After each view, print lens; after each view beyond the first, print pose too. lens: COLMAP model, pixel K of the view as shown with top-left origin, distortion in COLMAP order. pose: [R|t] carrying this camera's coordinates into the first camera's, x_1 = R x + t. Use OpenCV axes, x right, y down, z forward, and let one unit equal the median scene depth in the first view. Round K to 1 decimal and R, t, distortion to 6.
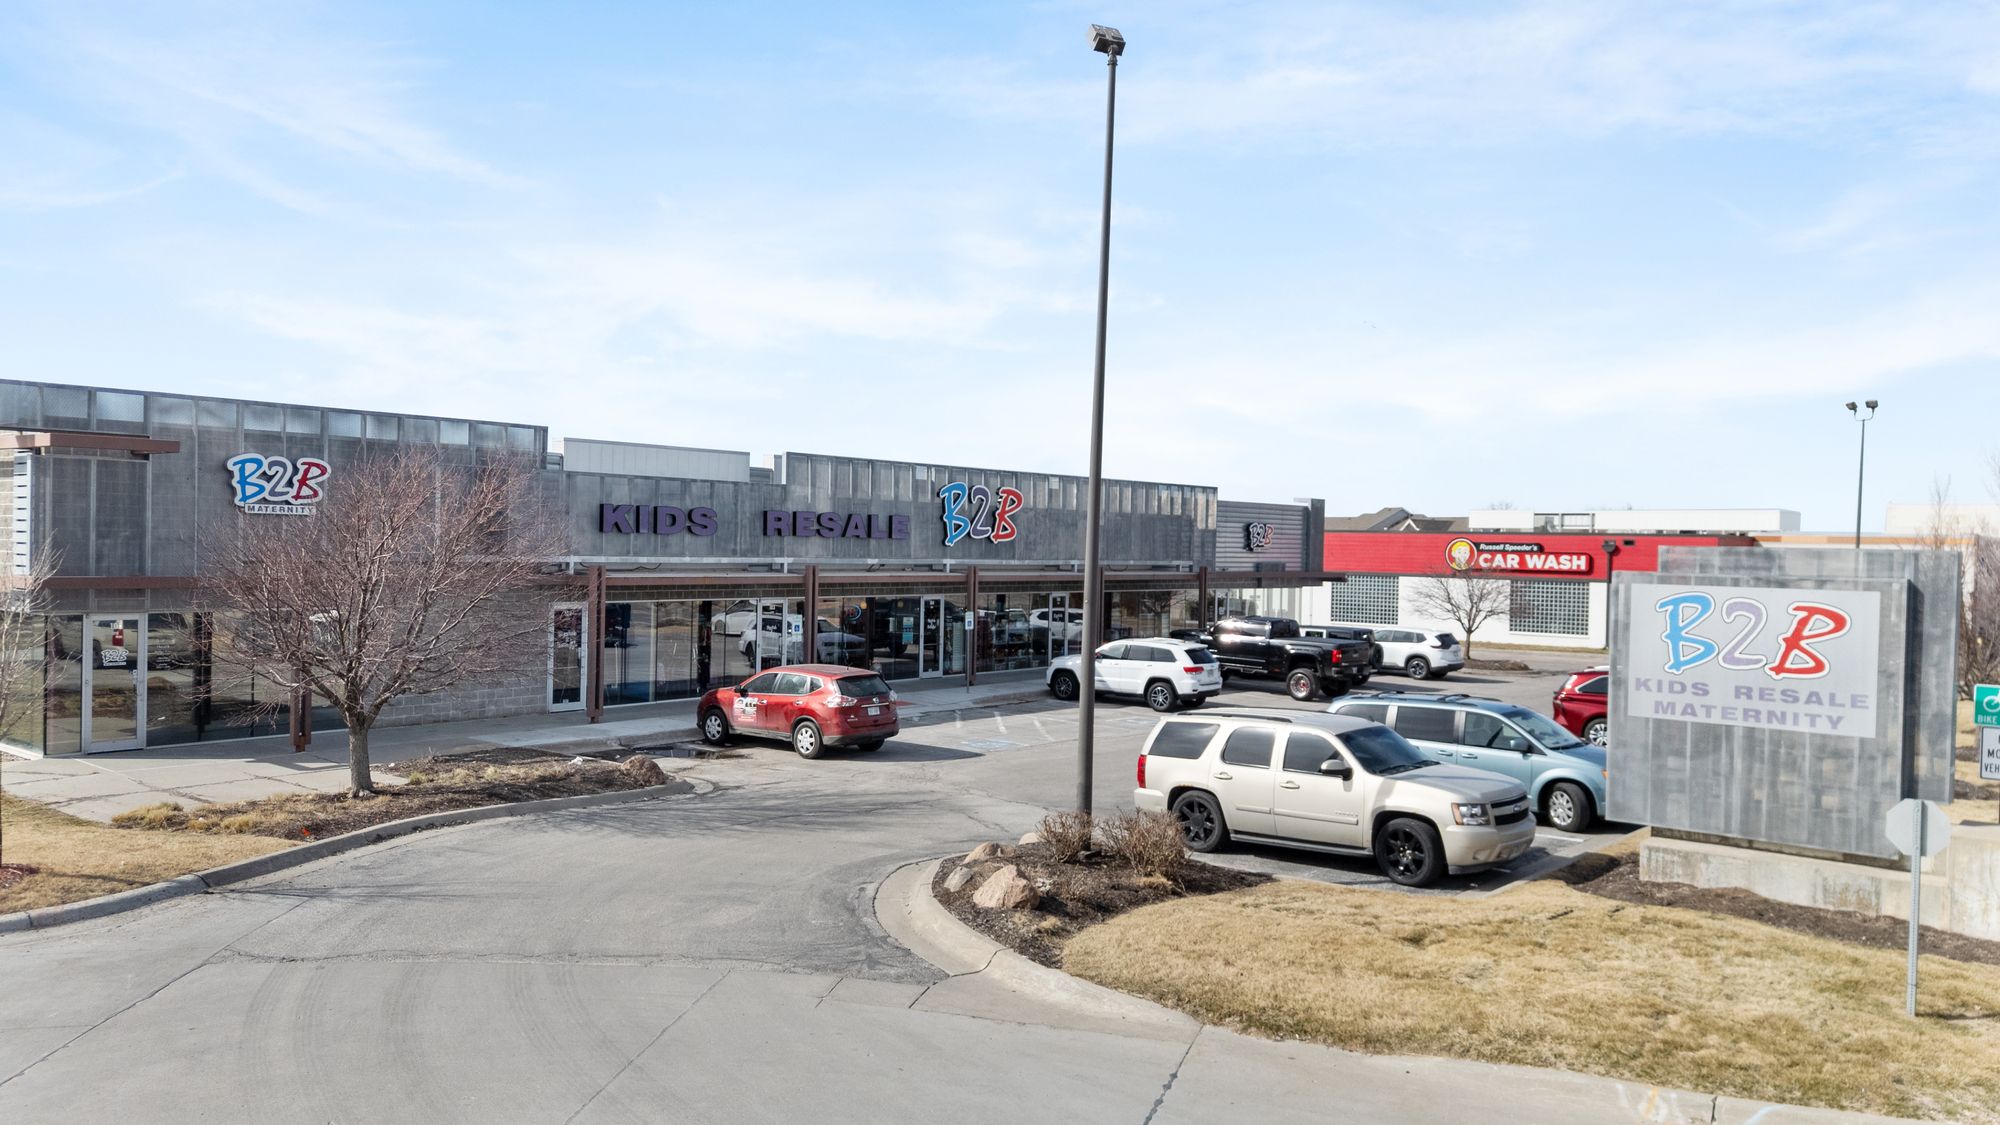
lens RADIAL K [[1449.7, 0, 1000.0], [0, 1449.7, 562.5], [0, 0, 1]] dist [0.131967, -0.193520]
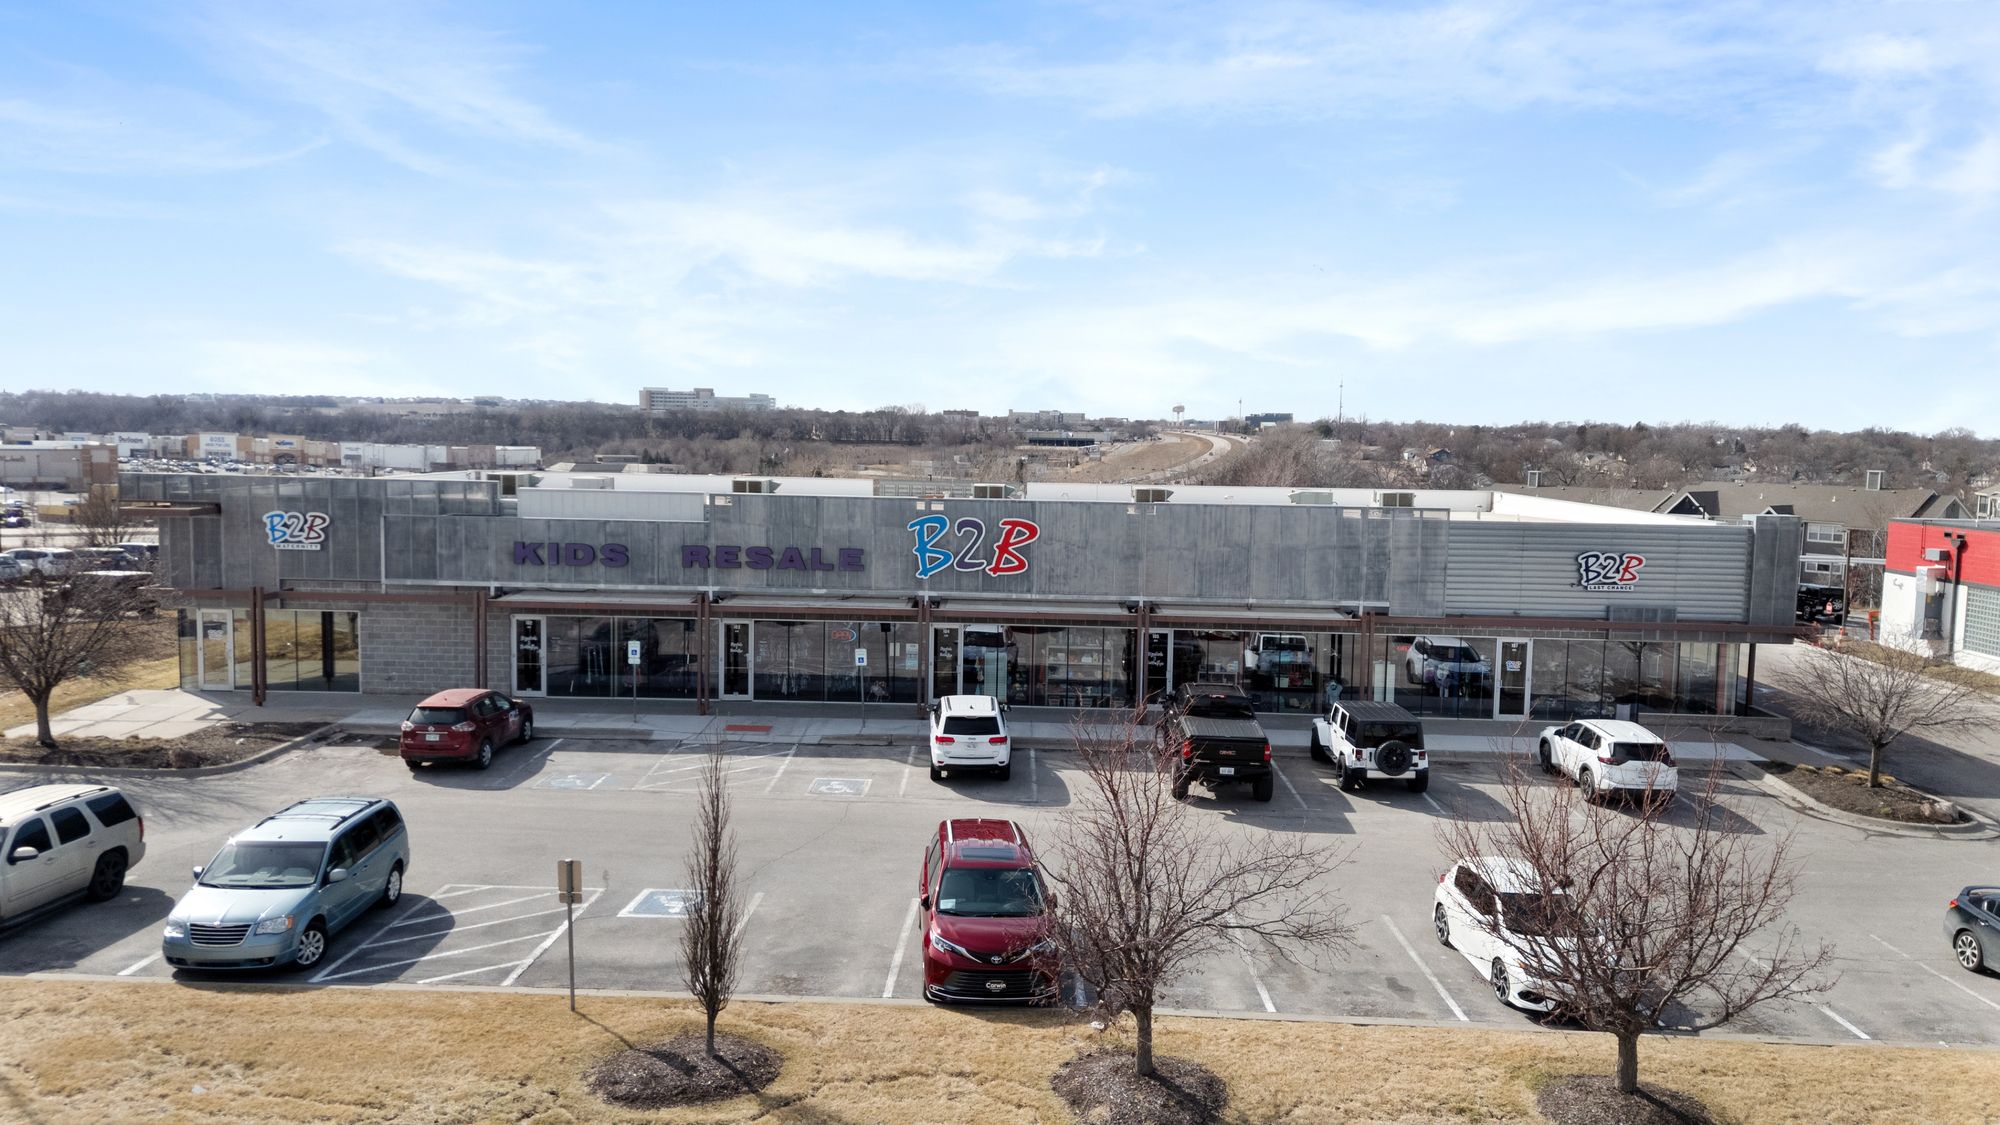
lens RADIAL K [[1449.7, 0, 1000.0], [0, 1449.7, 562.5], [0, 0, 1]] dist [0.131967, -0.193520]
pose [[0.617559, 0.062422, -0.784044, 1.020413], [-0.017915, 0.997703, 0.065322, -0.115687], [0.786321, -0.026294, 0.617259, 0.545111]]
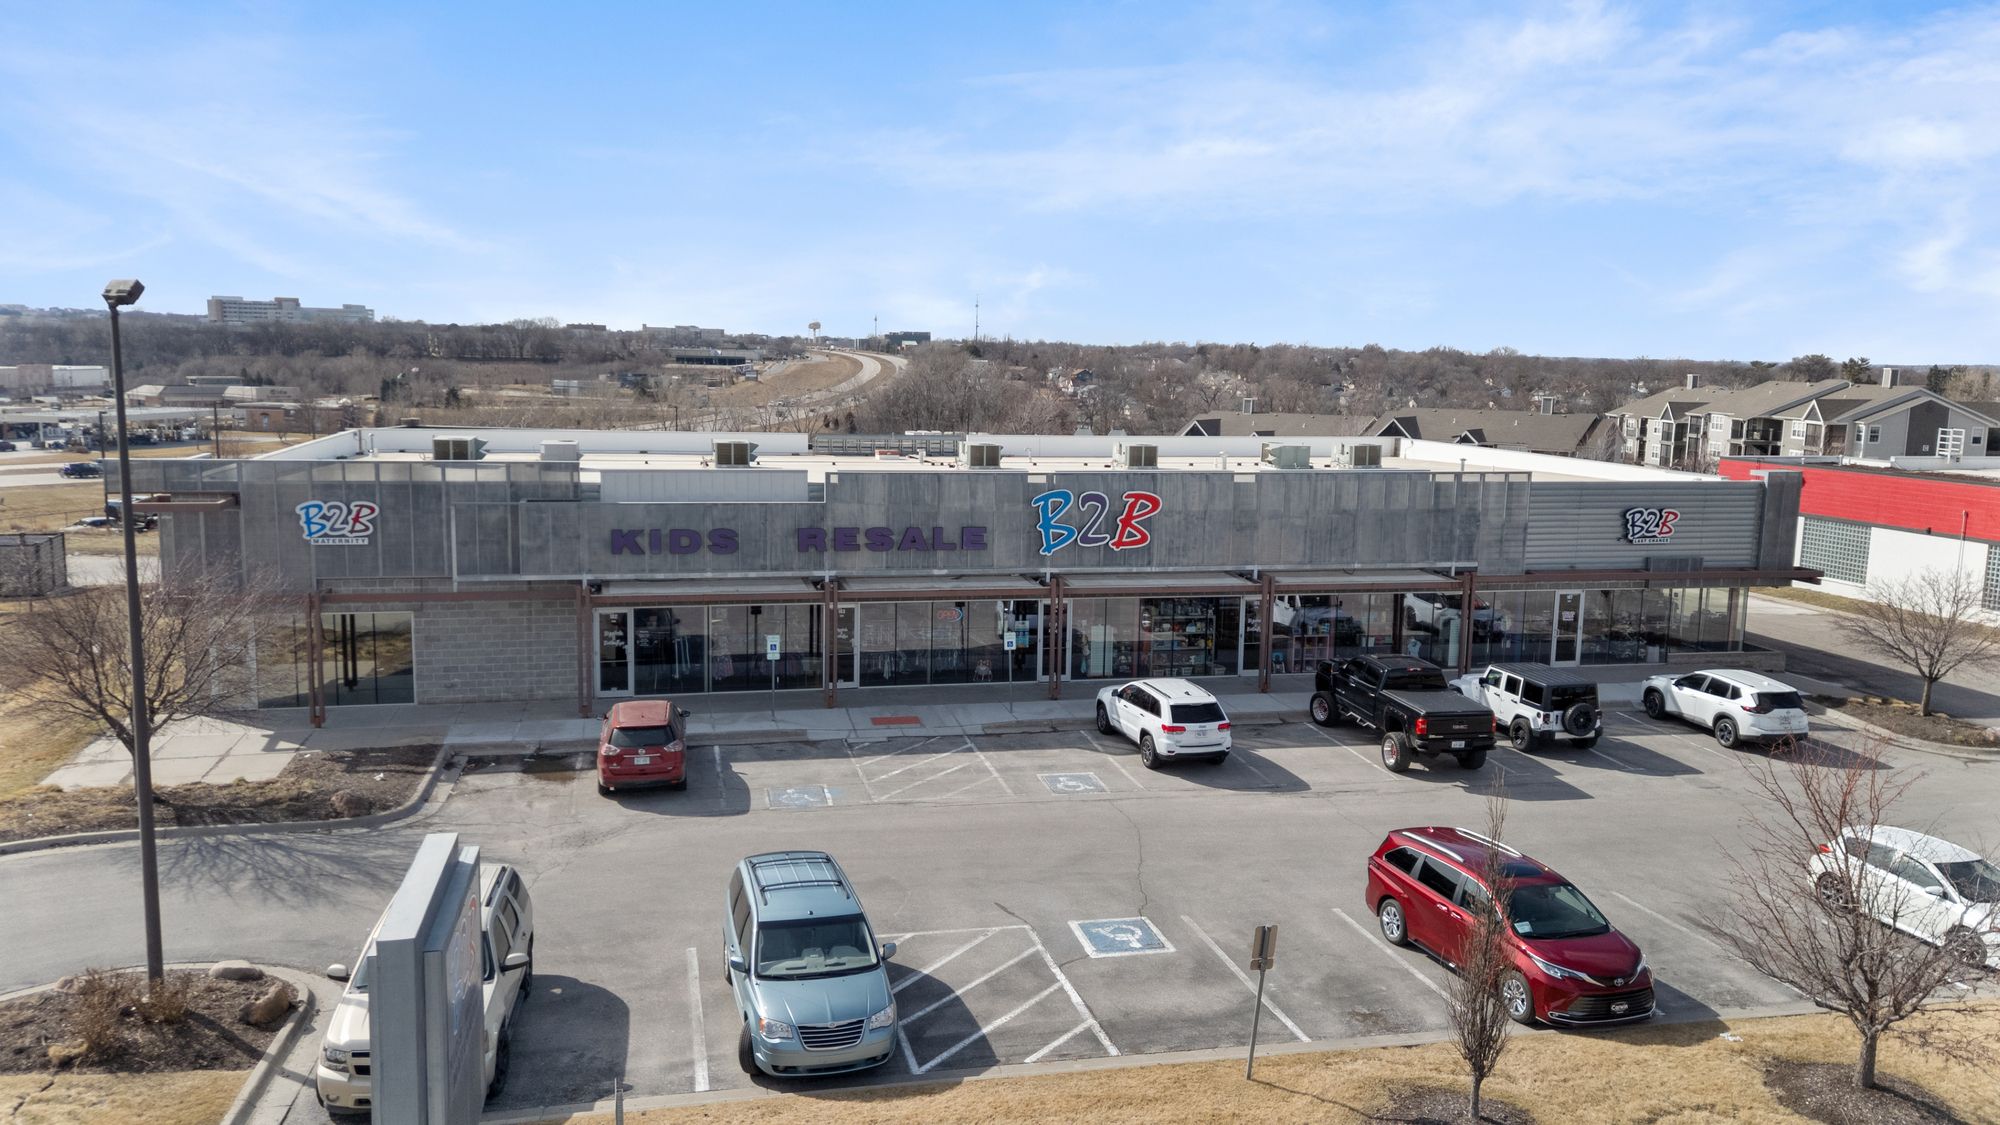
lens RADIAL K [[1449.7, 0, 1000.0], [0, 1449.7, 562.5], [0, 0, 1]] dist [0.131967, -0.193520]
pose [[0.795205, 0.081056, -0.600898, 0.684159], [-0.011981, 0.992931, 0.118083, -0.157507], [0.606222, -0.086700, 0.790555, 0.269188]]
